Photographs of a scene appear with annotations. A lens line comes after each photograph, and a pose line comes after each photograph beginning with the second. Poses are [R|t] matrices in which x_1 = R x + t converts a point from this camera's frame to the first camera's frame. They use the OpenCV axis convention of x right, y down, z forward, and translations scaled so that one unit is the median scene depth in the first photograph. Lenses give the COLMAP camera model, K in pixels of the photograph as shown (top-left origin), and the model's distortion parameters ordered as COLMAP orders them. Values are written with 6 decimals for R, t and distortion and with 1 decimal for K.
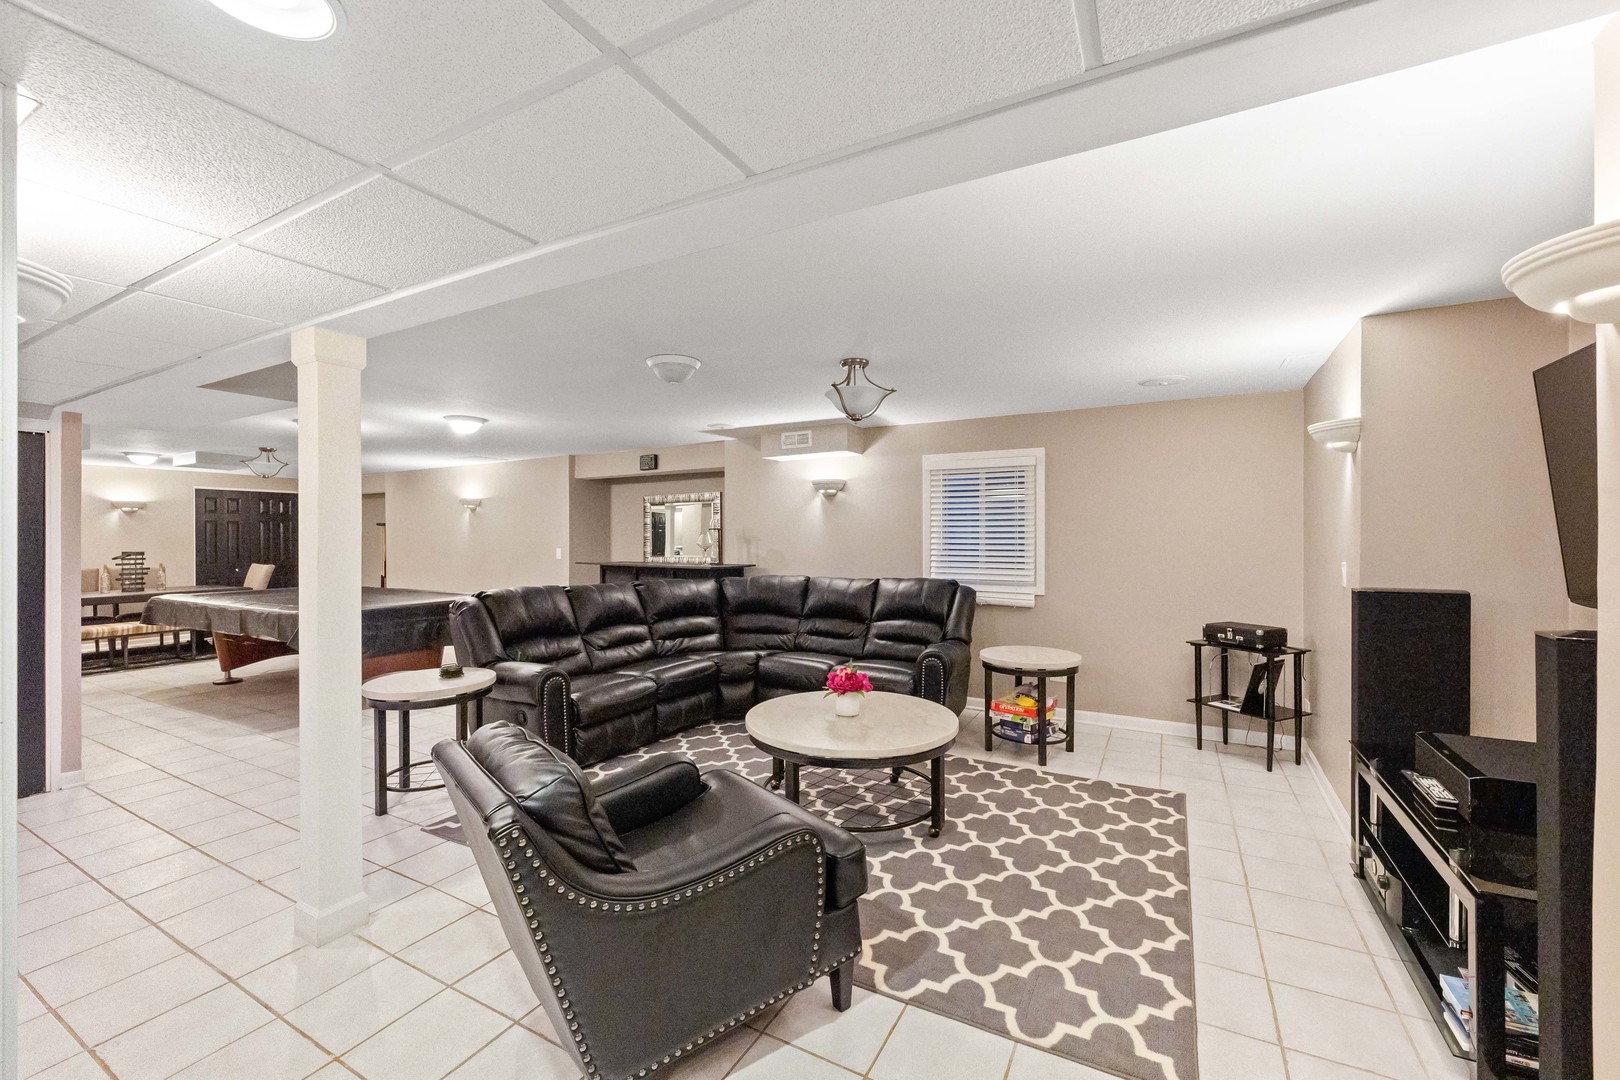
lens RADIAL K [[656.4, 0, 806.5], [0, 656.4, 535.6], [0, 0, 1]] dist [0.003814, -0.003591]
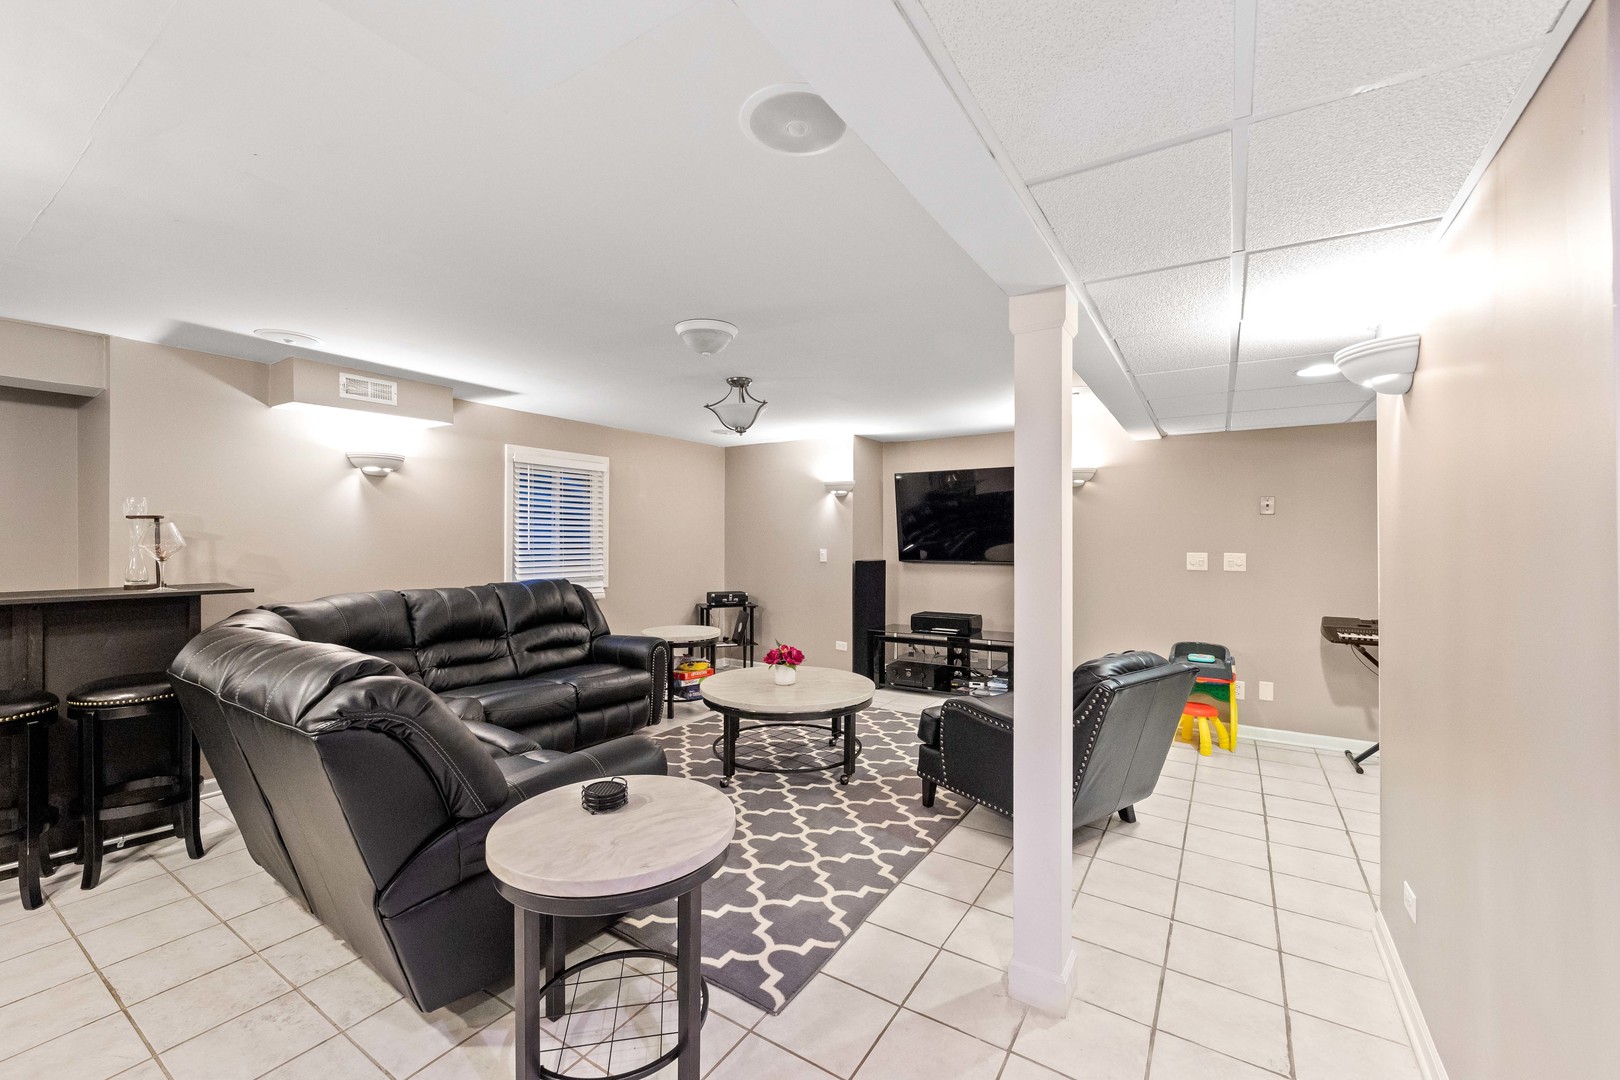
lens RADIAL K [[656.4, 0, 806.5], [0, 656.4, 535.6], [0, 0, 1]] dist [0.003814, -0.003591]
pose [[0.076372, 0.004556, 0.997069, -0.688649], [-0.004015, 0.999983, -0.004261, 0.005216], [-0.997071, -0.003678, 0.076389, 0.534901]]
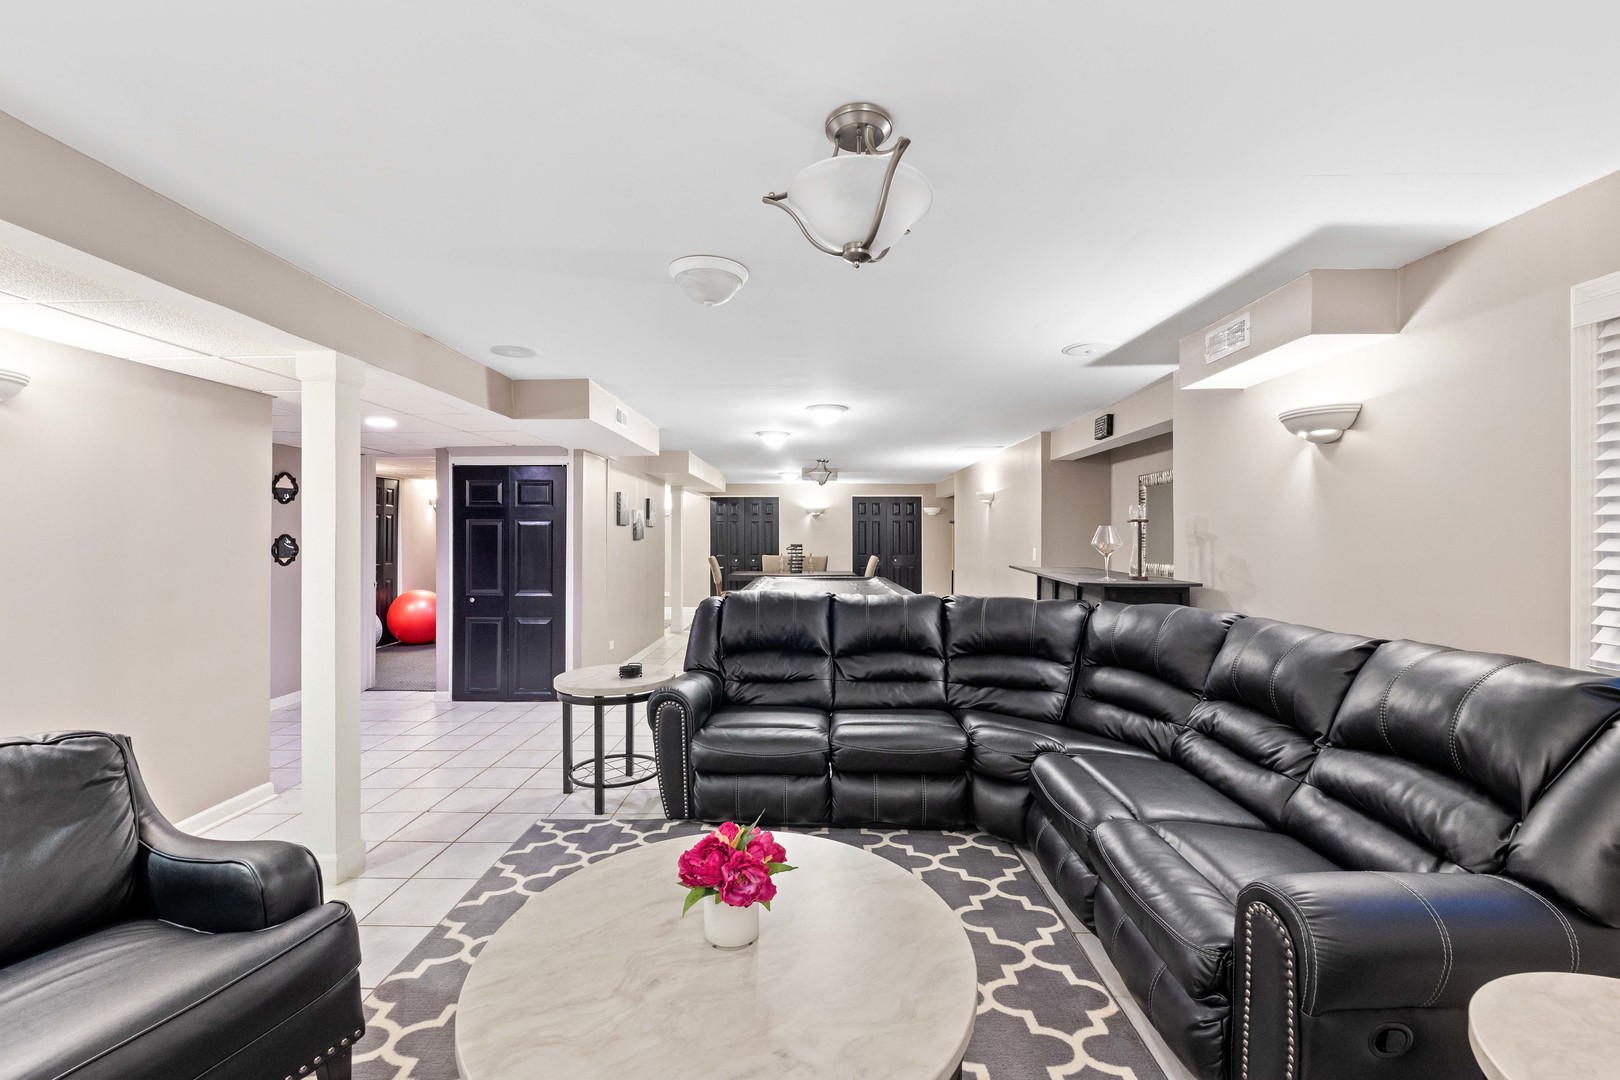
lens RADIAL K [[656.4, 0, 806.5], [0, 656.4, 535.6], [0, 0, 1]] dist [0.003814, -0.003591]
pose [[0.466907, 0.001734, -0.884305, 0.294432], [0.003156, 0.999988, 0.003627, 0.000980], [0.884301, -0.004484, 0.466896, 0.514806]]
